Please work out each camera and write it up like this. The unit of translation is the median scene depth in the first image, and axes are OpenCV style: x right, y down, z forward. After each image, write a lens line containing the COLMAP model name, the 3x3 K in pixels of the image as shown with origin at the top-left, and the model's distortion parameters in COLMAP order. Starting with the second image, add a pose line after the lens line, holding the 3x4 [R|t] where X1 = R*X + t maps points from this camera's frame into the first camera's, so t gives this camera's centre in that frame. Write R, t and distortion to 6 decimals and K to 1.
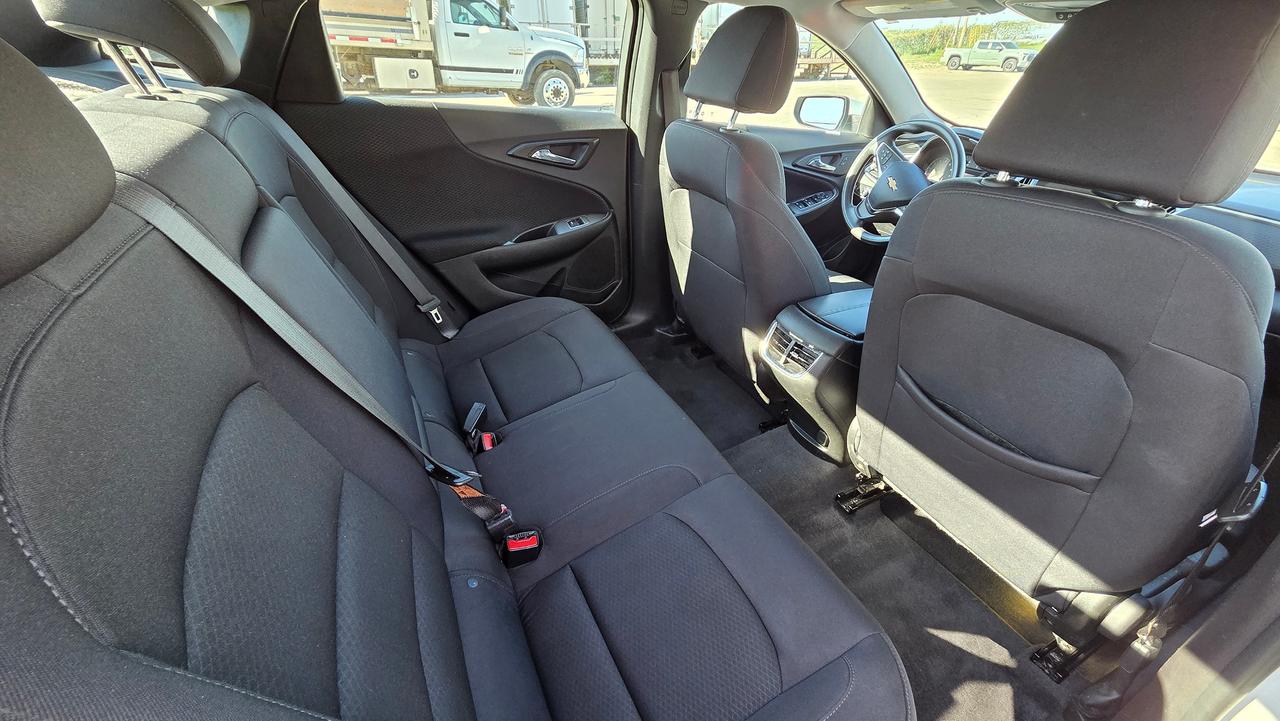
lens RADIAL K [[521.7, 0, 639.4], [0, 521.7, 358.4], [0, 0, 1]] dist [0.001234, 0.000242]
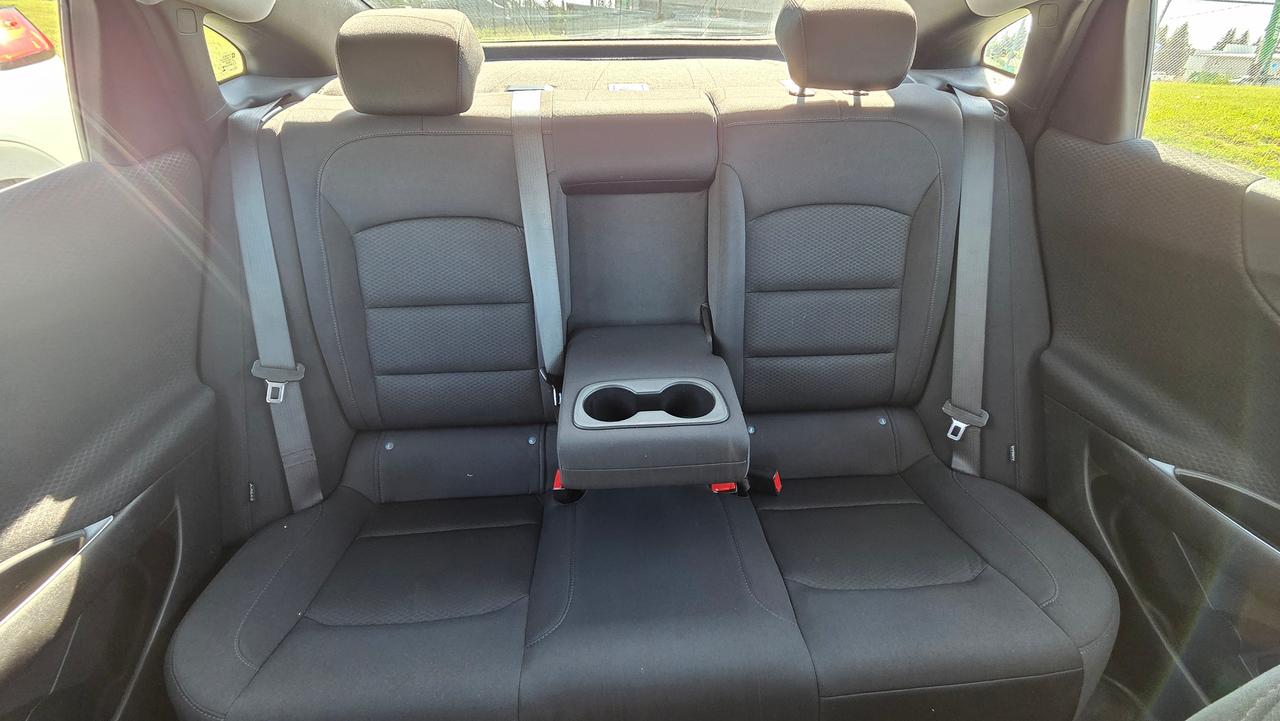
lens RADIAL K [[521.7, 0, 639.4], [0, 521.7, 358.4], [0, 0, 1]] dist [0.001234, 0.000242]
pose [[-0.377238, 0.485877, -0.788426, 0.305280], [-0.481510, 0.624312, 0.615128, -0.379062], [0.791100, 0.611685, -0.001560, 0.588525]]
